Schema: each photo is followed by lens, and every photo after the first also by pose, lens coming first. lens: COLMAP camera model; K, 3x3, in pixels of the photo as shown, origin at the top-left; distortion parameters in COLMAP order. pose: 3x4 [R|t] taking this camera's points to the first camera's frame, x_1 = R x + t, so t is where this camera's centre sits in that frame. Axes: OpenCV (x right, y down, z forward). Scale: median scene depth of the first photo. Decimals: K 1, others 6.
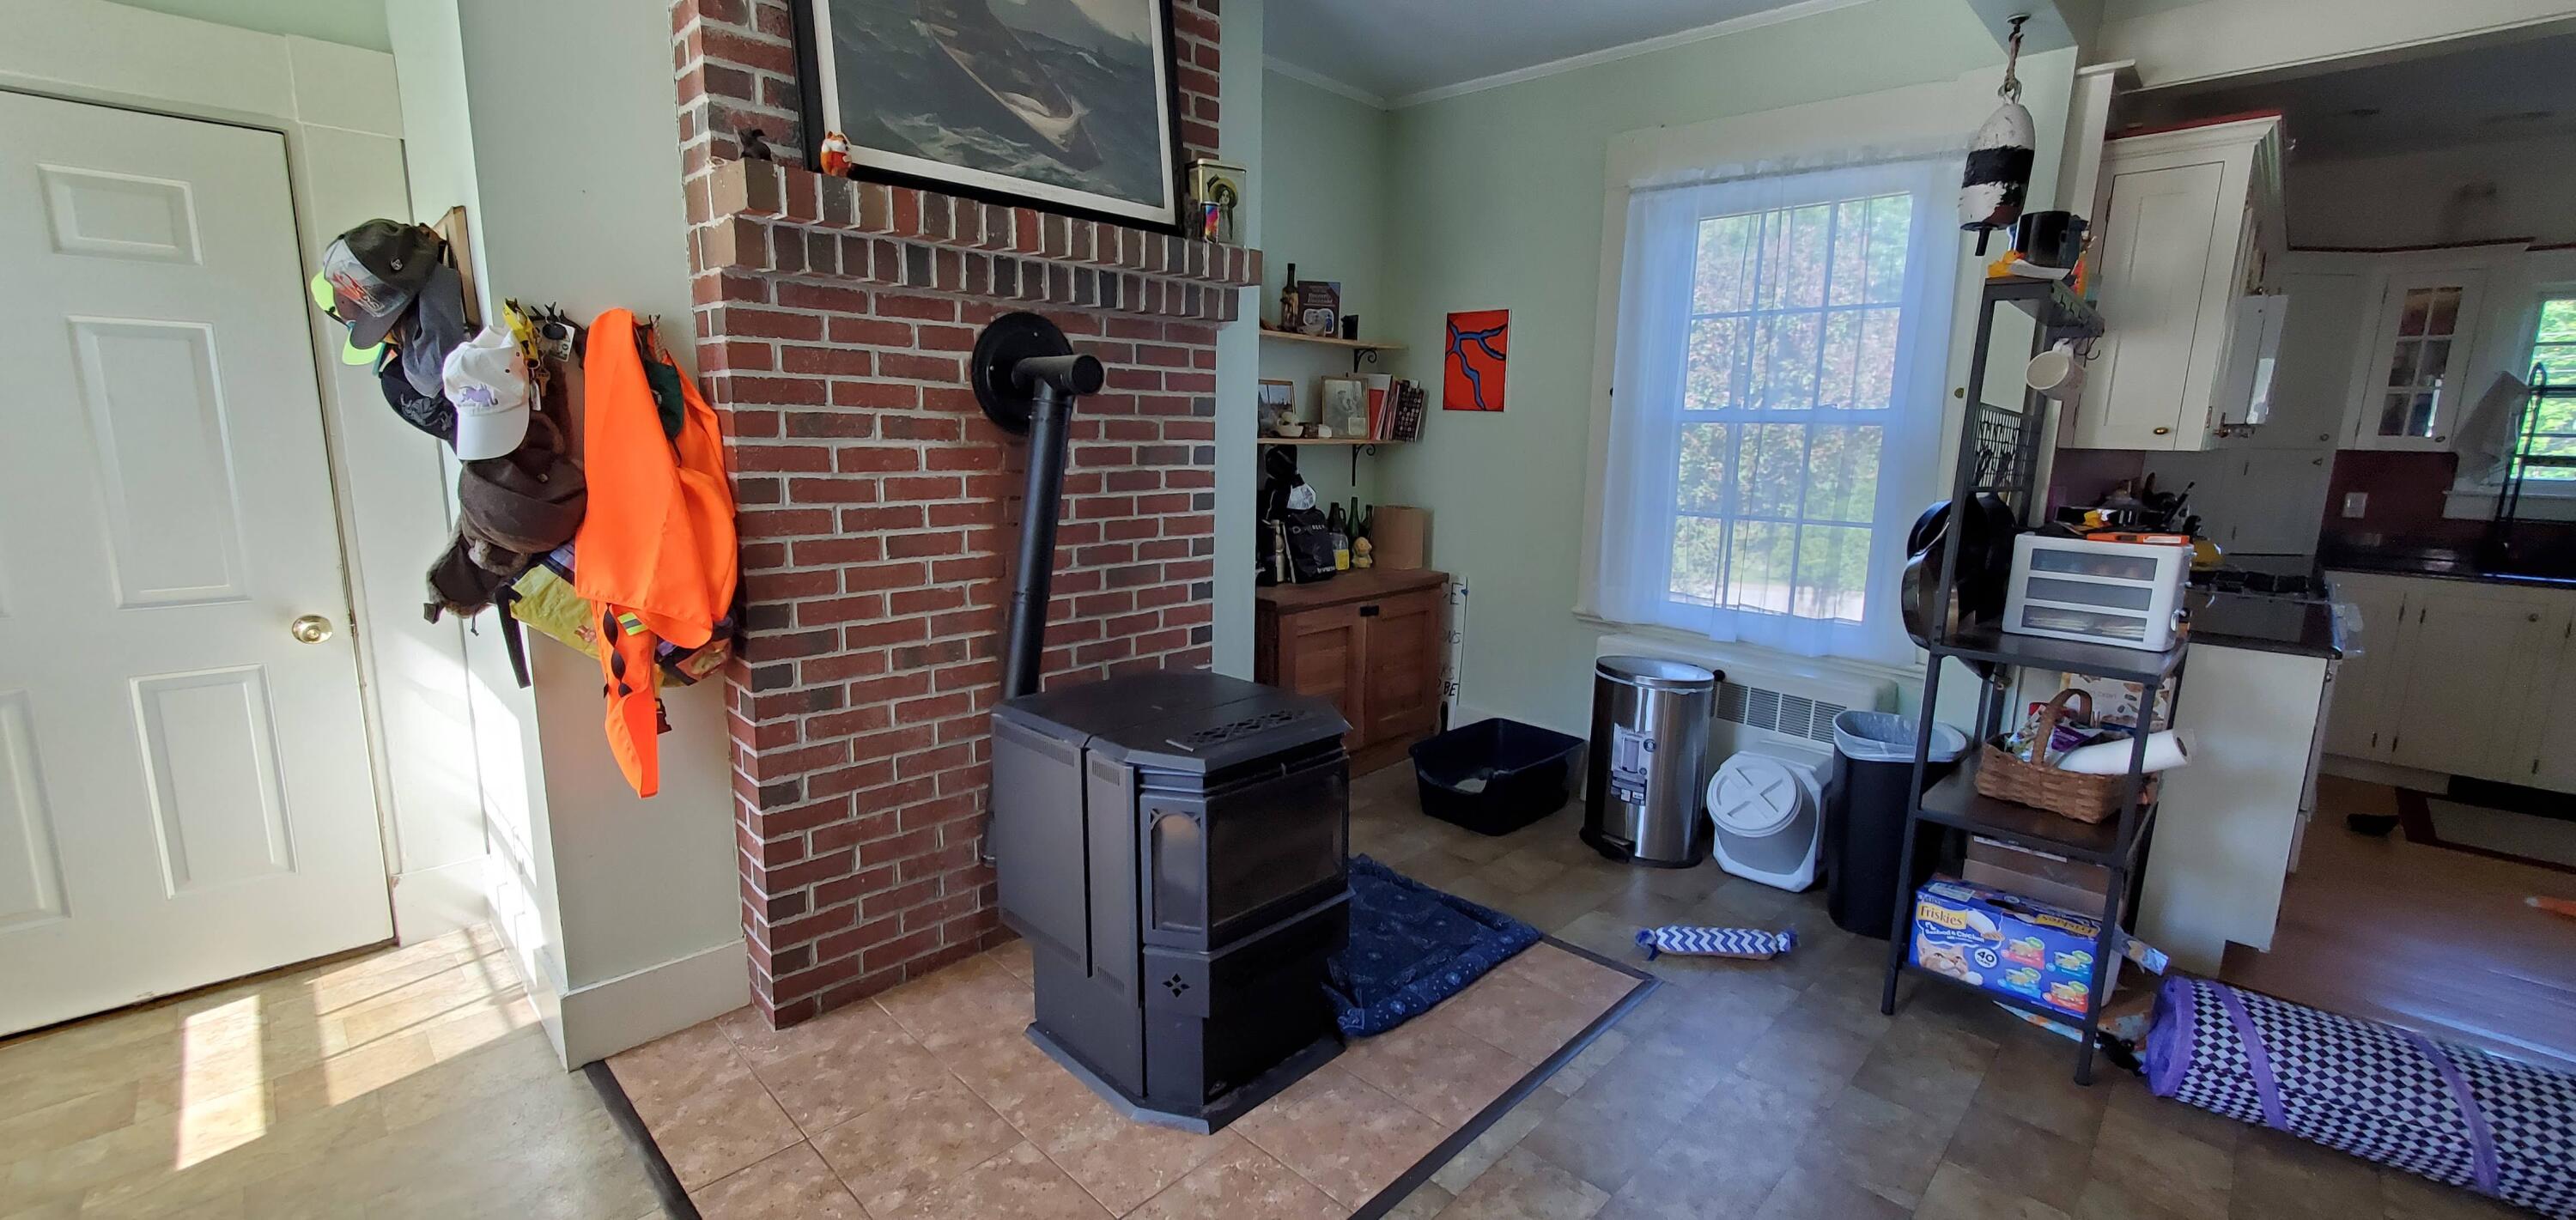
lens RADIAL K [[1022.9, 0, 1296.7], [0, 1022.9, 605.2], [0, 0, 1]] dist [0.003241, -0.000658]
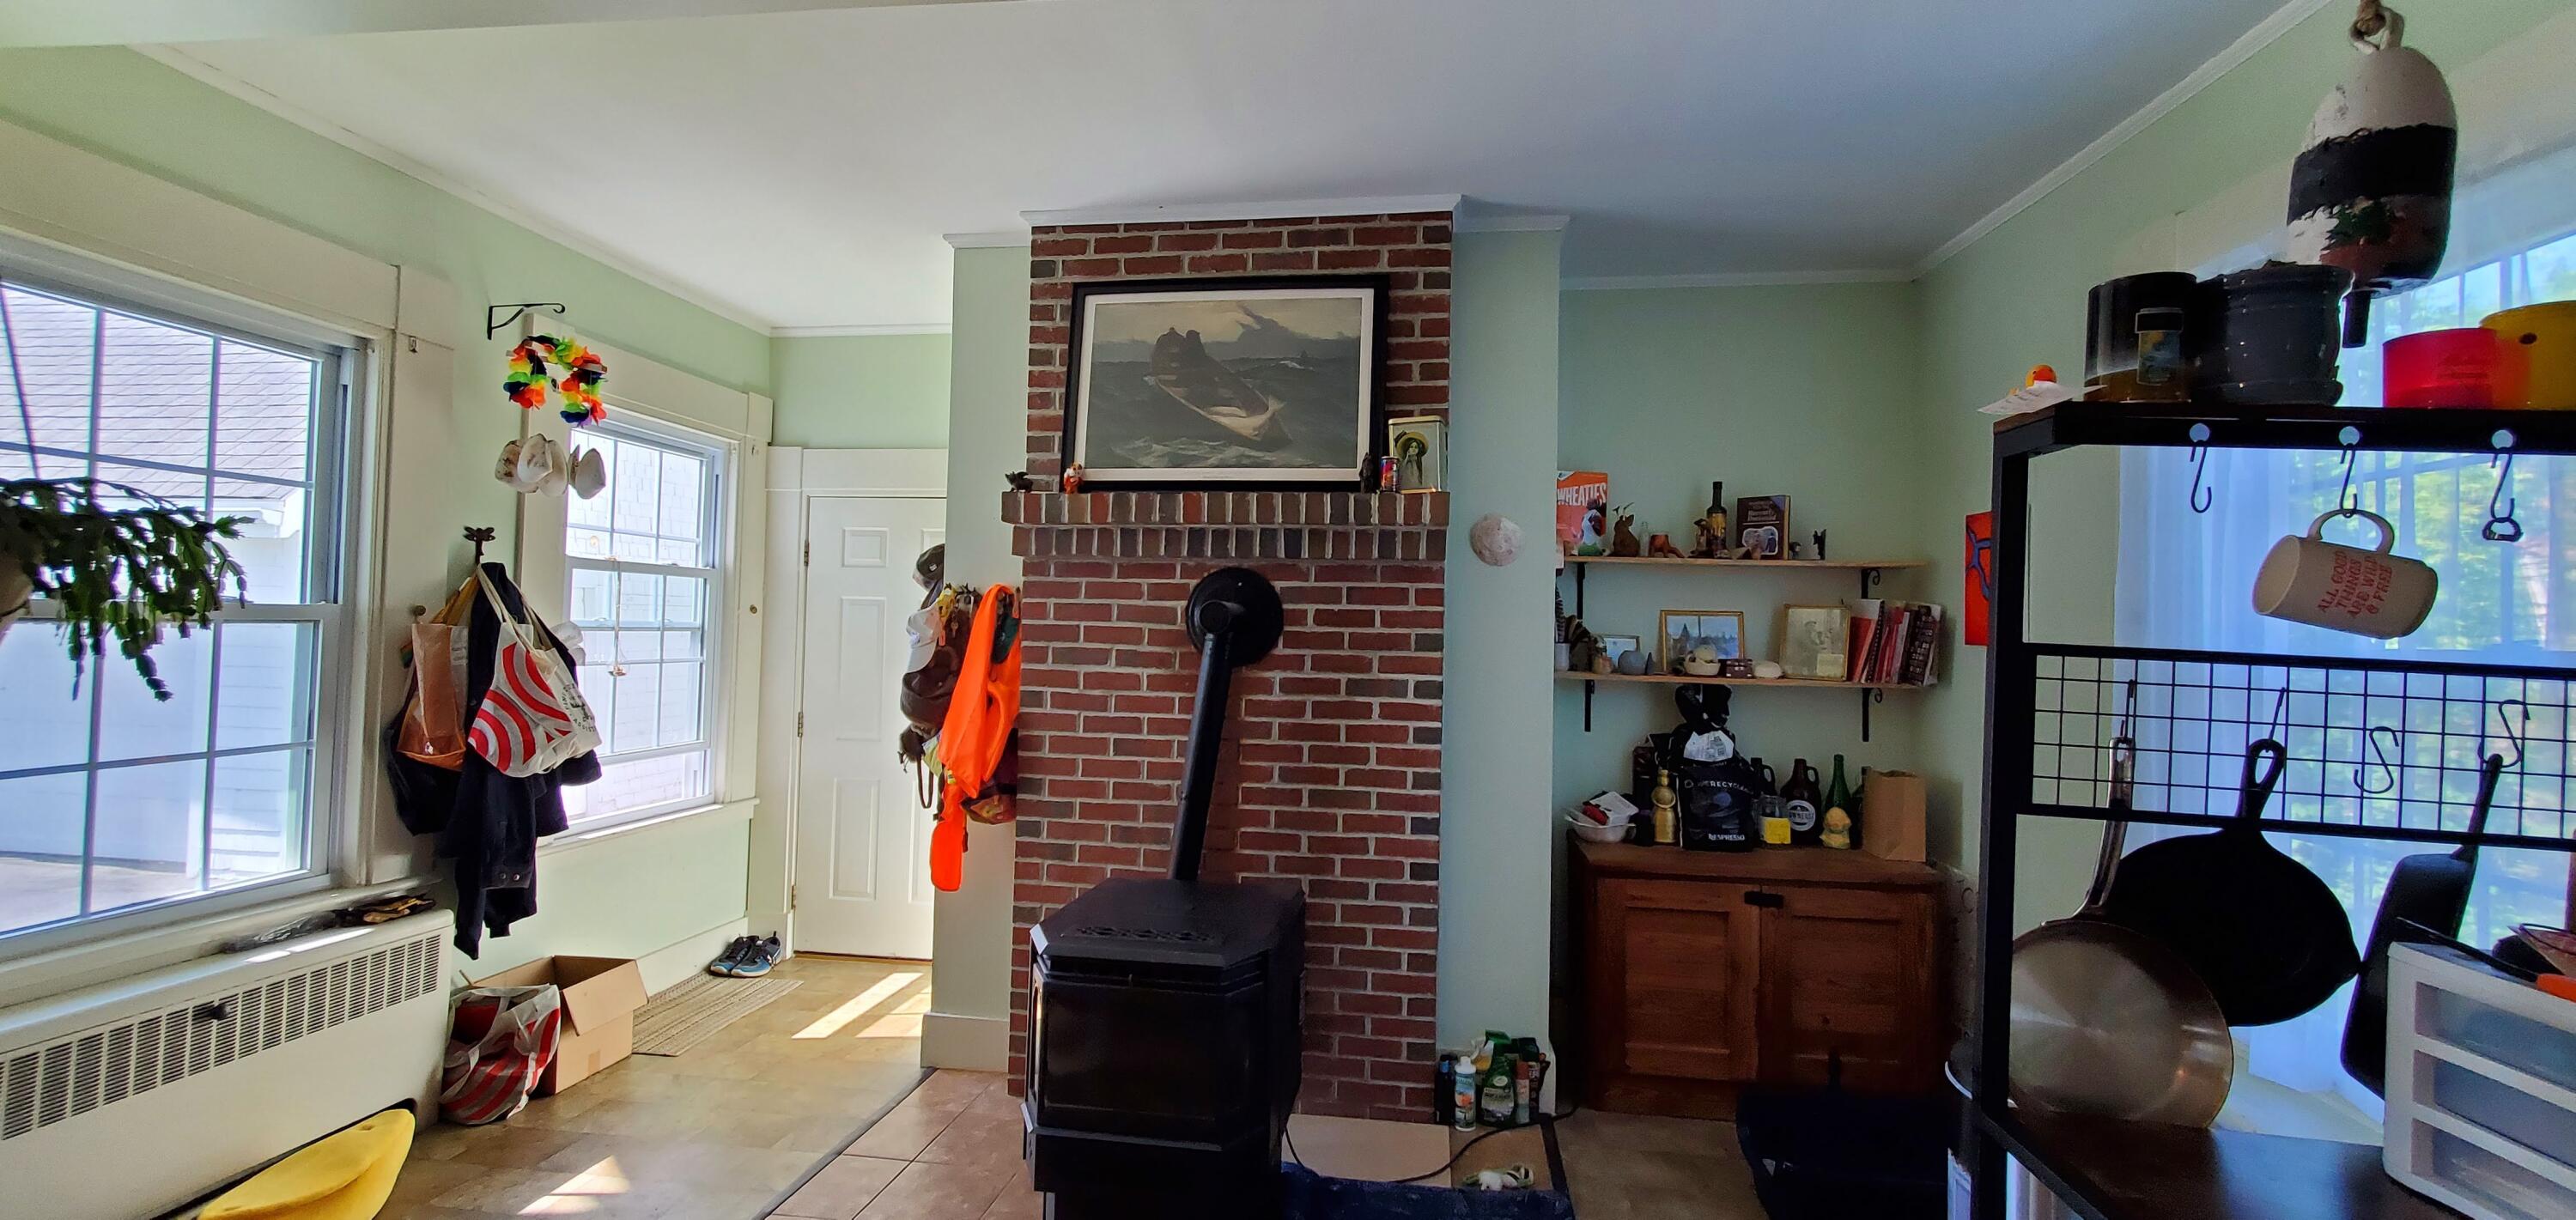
lens RADIAL K [[1022.9, 0, 1290.1], [0, 1022.9, 604.8], [0, 0, 1]] dist [0.003241, -0.000658]
pose [[0.601691, -0.026971, -0.798273, 0.826566], [-0.149663, 0.977921, -0.145848, -0.078822], [0.784582, 0.207227, 0.584370, 0.370373]]
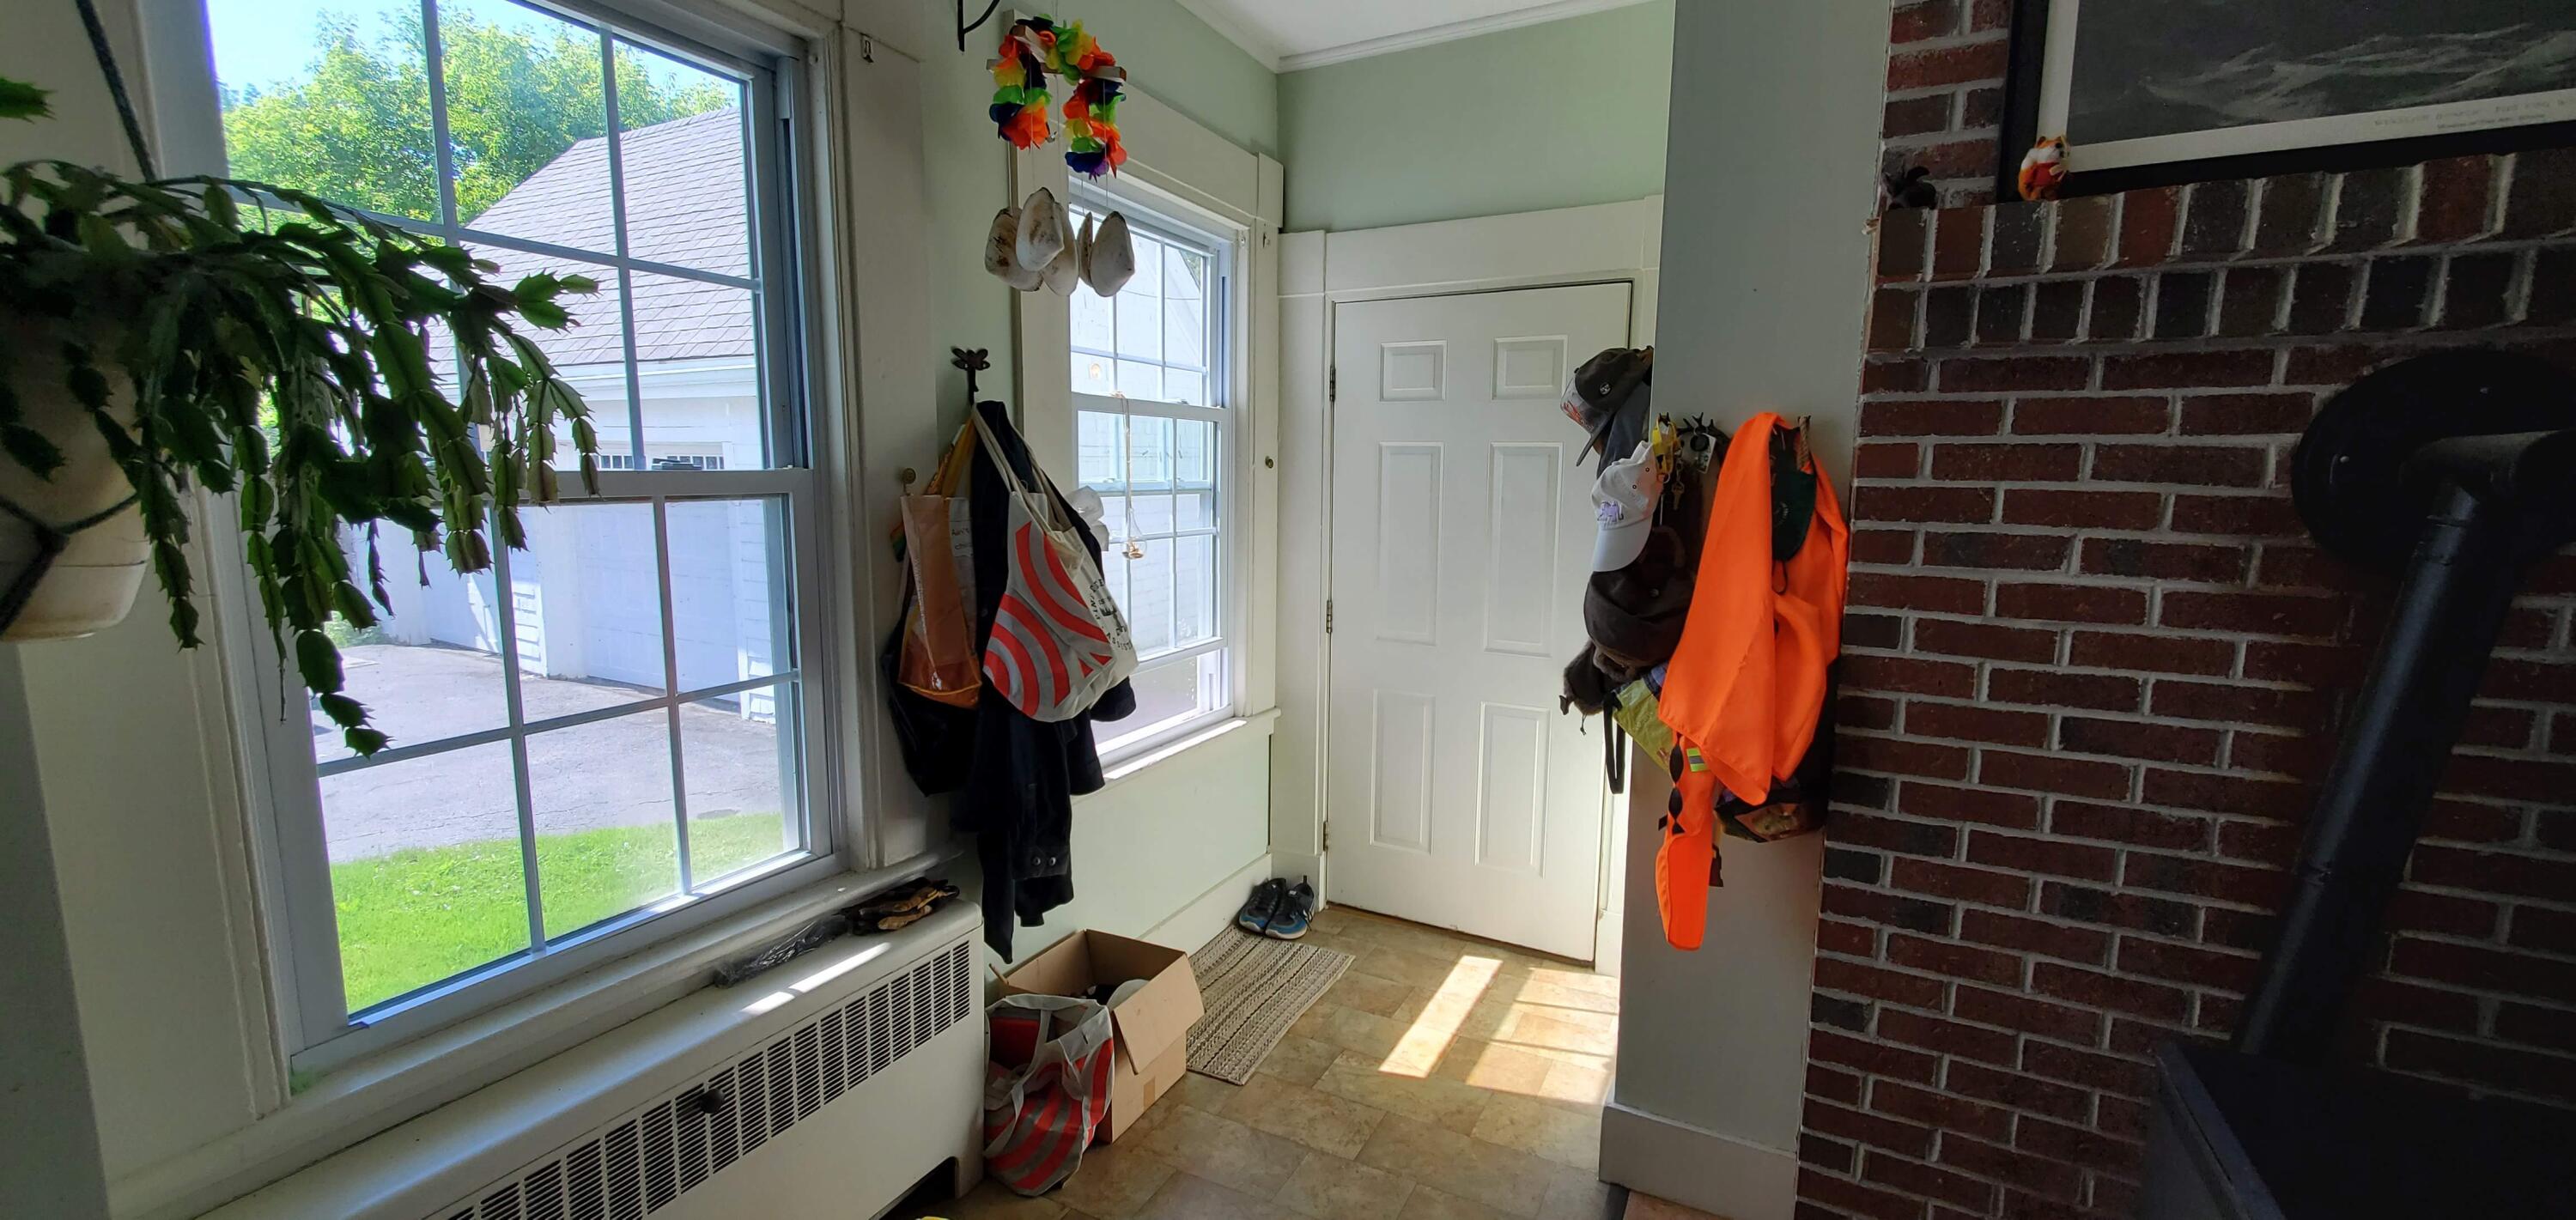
lens RADIAL K [[1022.9, 0, 1298.3], [0, 1022.9, 609.0], [0, 0, 1]] dist [0.003241, -0.000658]
pose [[0.304865, 0.112435, -0.945736, 0.072632], [-0.170265, 0.983444, 0.062032, -0.094476], [0.937053, 0.142114, 0.318961, 0.315254]]
